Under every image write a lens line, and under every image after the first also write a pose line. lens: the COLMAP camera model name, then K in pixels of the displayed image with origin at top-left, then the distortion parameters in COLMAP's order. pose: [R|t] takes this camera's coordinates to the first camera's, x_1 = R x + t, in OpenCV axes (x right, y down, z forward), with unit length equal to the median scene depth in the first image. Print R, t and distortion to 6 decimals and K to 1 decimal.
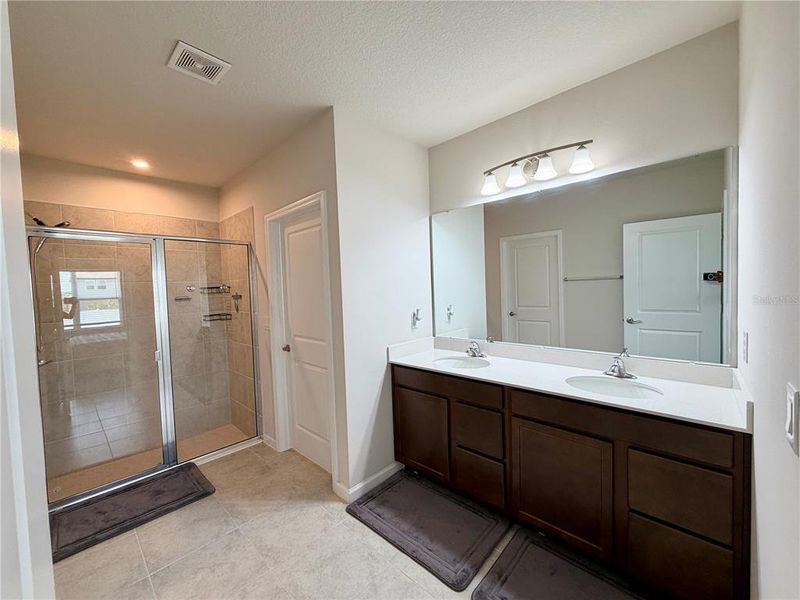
lens RADIAL K [[318.7, 0, 400.2], [0, 318.7, 301.3], [0, 0, 1]] dist [-0.001310, -0.000248]
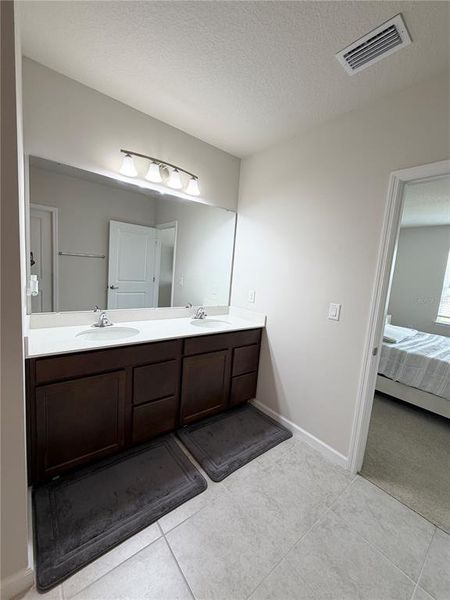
lens RADIAL K [[239.0, 0, 224.4], [0, 239.0, 298.1], [0, 0, 1]] dist [-0.001310, -0.000248]
pose [[0.141167, -0.073113, 0.987282, -0.473649], [-0.037809, 0.996143, 0.079175, 0.004638], [-0.989263, -0.048505, 0.137859, 0.506201]]
